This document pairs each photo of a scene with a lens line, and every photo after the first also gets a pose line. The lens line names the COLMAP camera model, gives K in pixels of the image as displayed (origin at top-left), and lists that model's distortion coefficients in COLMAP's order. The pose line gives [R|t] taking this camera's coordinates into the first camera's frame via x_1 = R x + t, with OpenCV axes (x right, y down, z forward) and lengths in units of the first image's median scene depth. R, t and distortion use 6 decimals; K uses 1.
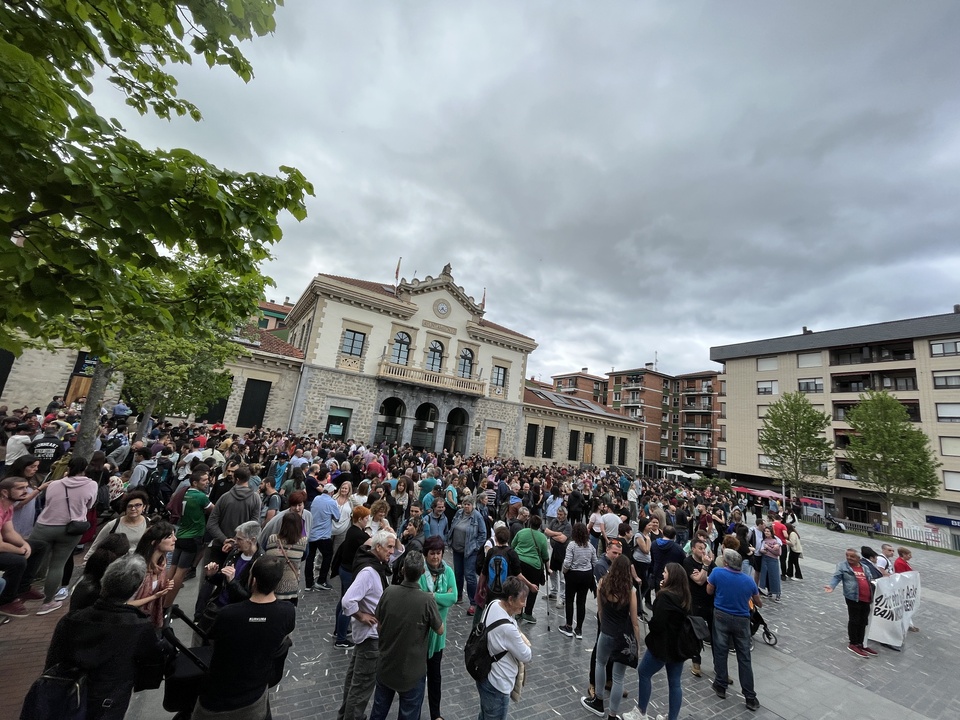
lens RADIAL K [[397.4, 0, 484.1], [0, 397.4, 357.6], [0, 0, 1]] dist [-0.000100, 0.000104]
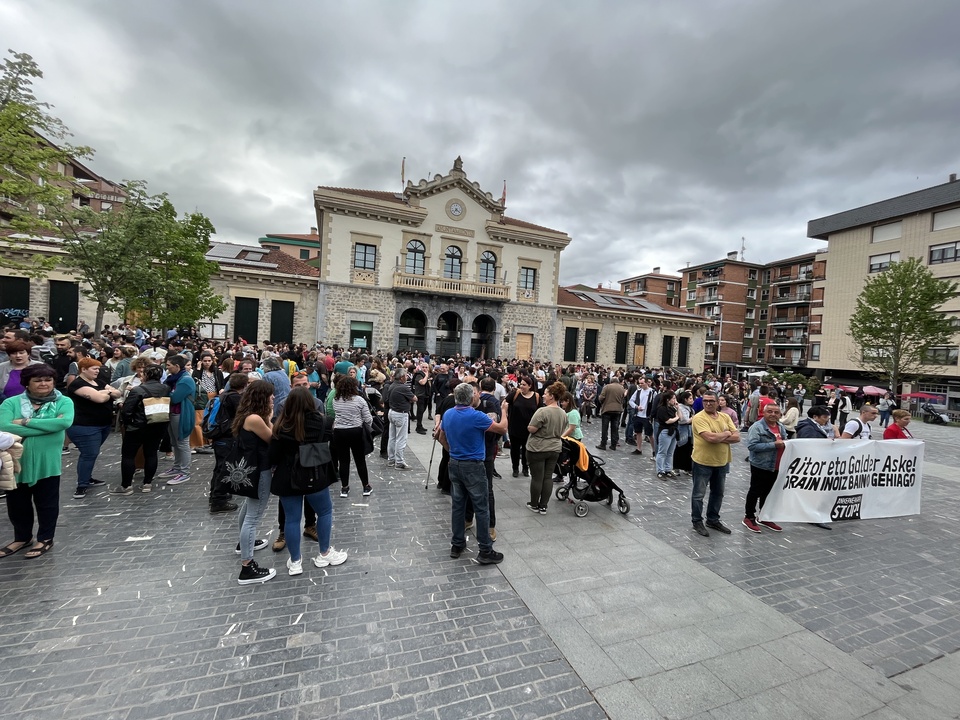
lens RADIAL K [[397.4, 0, 480.2], [0, 397.4, 360.5], [0, 0, 1]] dist [-0.000100, 0.000104]
pose [[0.973709, -0.058272, -0.220217, 0.125397], [0.101488, 0.976454, 0.190360, 0.046814], [0.203939, -0.207705, 0.956696, 0.045925]]
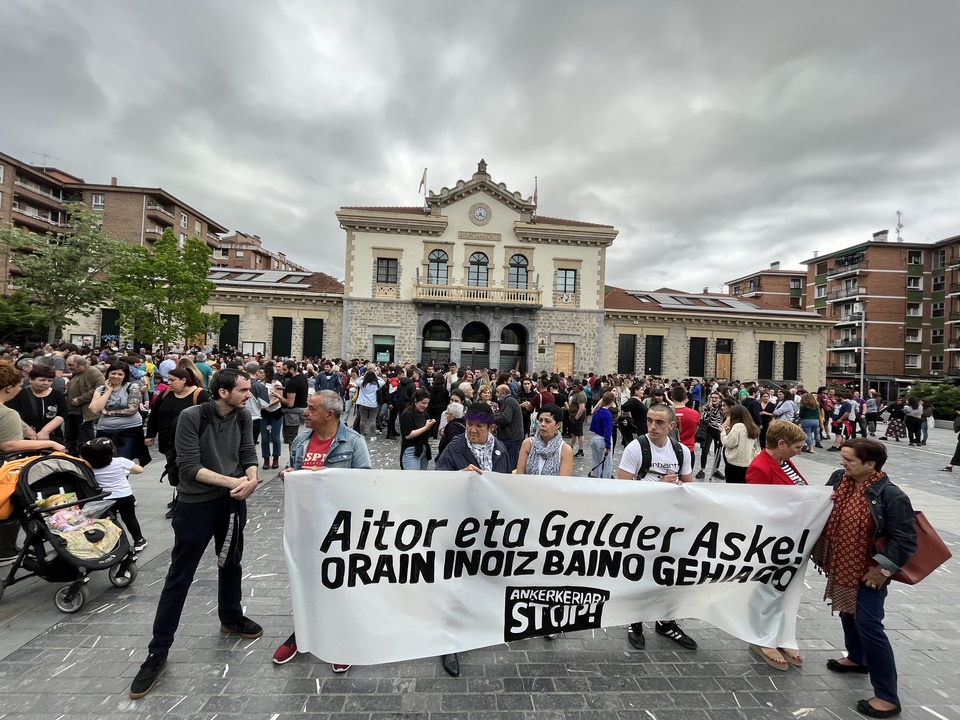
lens RADIAL K [[397.4, 0, 477.4], [0, 397.4, 364.7], [0, 0, 1]] dist [-0.000100, 0.000104]
pose [[0.871543, -0.087327, -0.482480, 0.266440], [0.160467, 0.980623, 0.112377, 0.097131], [0.463318, -0.175363, 0.868668, 0.164164]]
